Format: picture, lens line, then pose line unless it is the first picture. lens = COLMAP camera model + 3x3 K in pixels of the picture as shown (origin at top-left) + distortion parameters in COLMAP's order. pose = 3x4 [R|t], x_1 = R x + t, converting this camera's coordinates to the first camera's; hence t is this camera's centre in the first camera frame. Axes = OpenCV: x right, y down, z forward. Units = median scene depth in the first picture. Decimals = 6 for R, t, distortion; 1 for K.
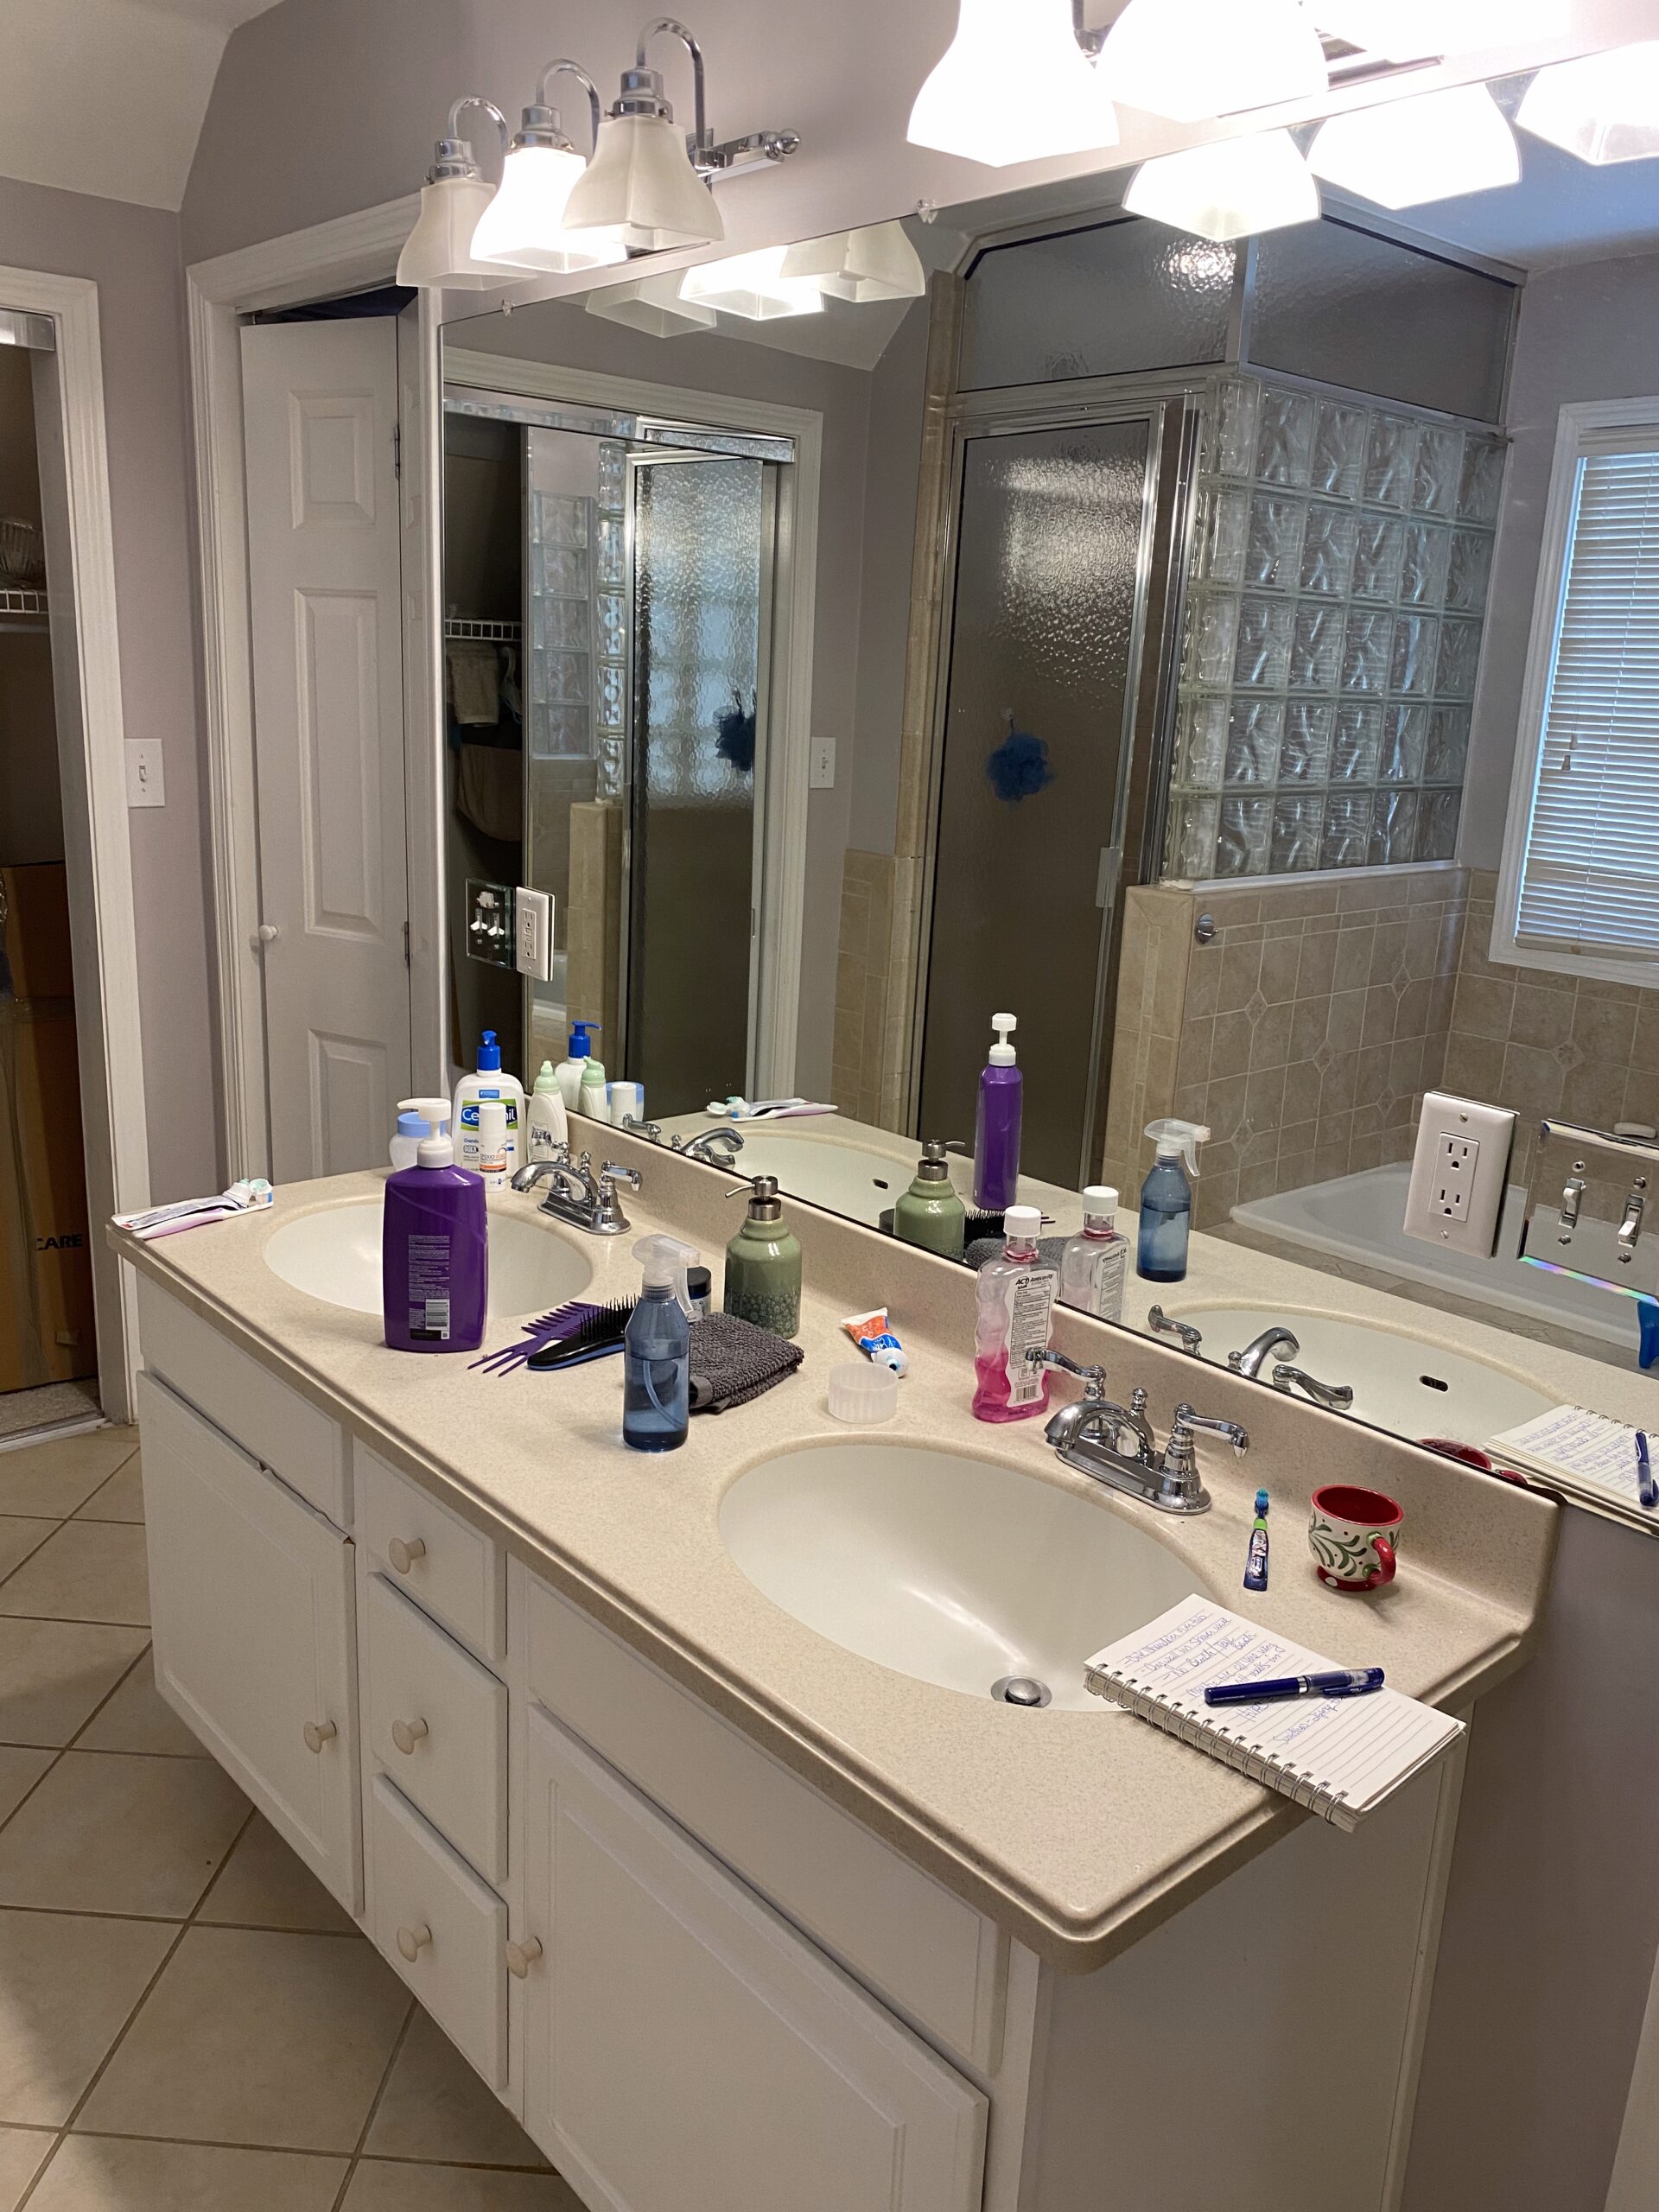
lens RADIAL K [[1650.0, 0, 830.6], [0, 1650.0, 1095.9], [0, 0, 1]] dist [-0.005211, 0.002357]
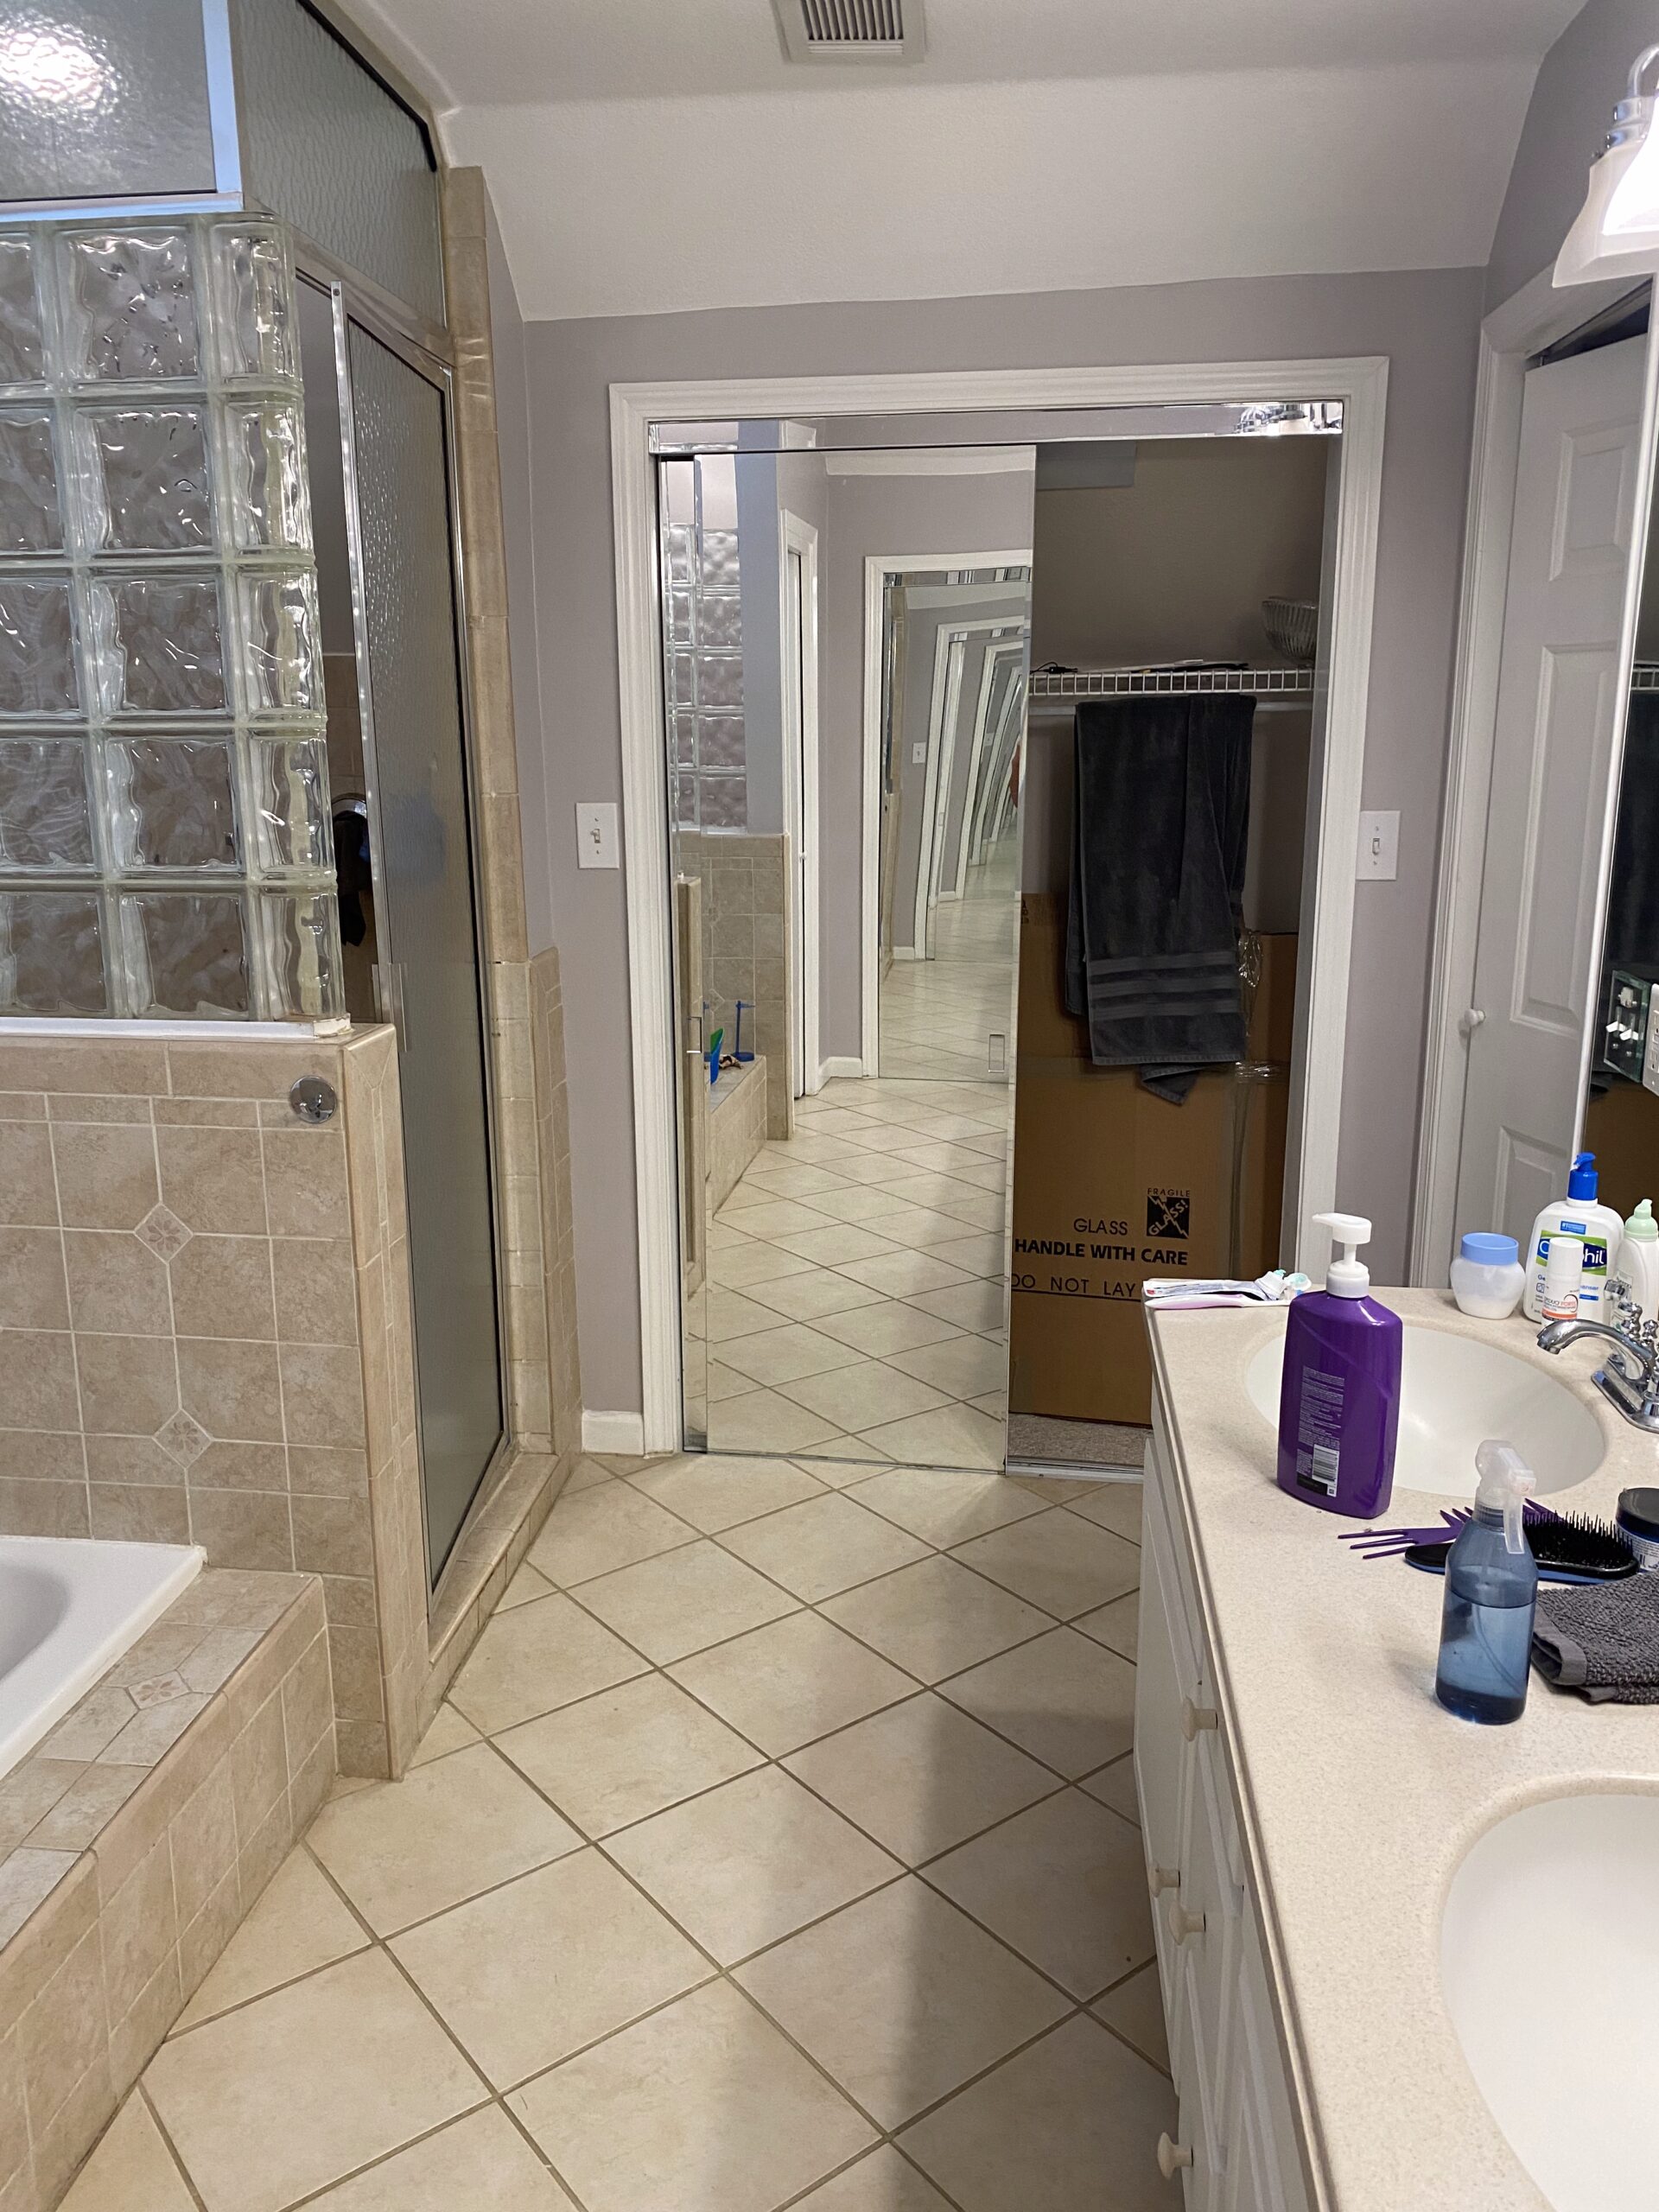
lens RADIAL K [[1650.0, 0, 830.6], [0, 1650.0, 1095.9], [0, 0, 1]] dist [-0.005211, 0.002357]
pose [[0.662826, 0.116963, -0.739582, 0.164009], [-0.151152, 0.988291, 0.020830, -0.029550], [0.733358, 0.097983, 0.672744, 0.171301]]
